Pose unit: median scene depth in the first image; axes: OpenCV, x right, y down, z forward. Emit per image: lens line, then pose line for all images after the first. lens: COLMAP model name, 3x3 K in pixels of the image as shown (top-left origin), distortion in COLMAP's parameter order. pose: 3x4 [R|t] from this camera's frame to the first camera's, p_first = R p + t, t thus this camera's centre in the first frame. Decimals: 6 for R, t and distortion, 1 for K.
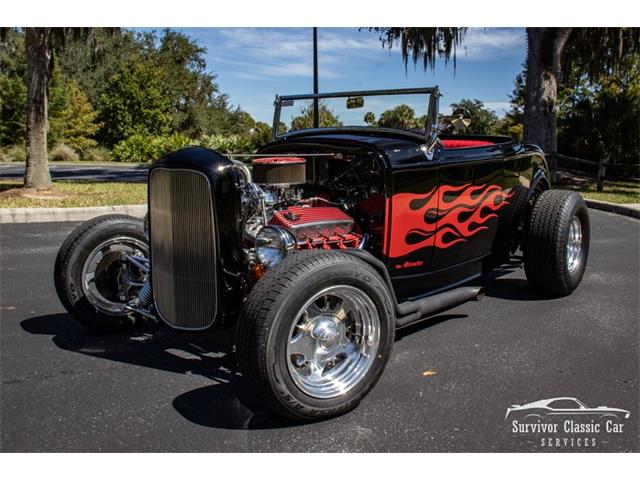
lens RADIAL K [[609.2, 0, 320.4], [0, 609.2, 206.3], [0, 0, 1]] dist [-0.092107, 0.002004]
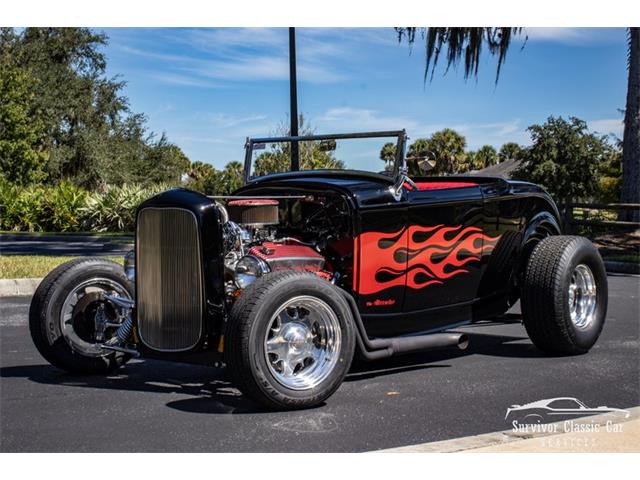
lens RADIAL K [[1129.4, 0, 320.0], [0, 1129.4, 240.0], [0, 0, 1]] dist [0.315548, -0.021551]
pose [[0.999857, -0.012845, 0.011017, 0.024803], [0.013560, 0.997629, -0.067467, 0.118710], [-0.010125, 0.067607, 0.997661, -0.919306]]
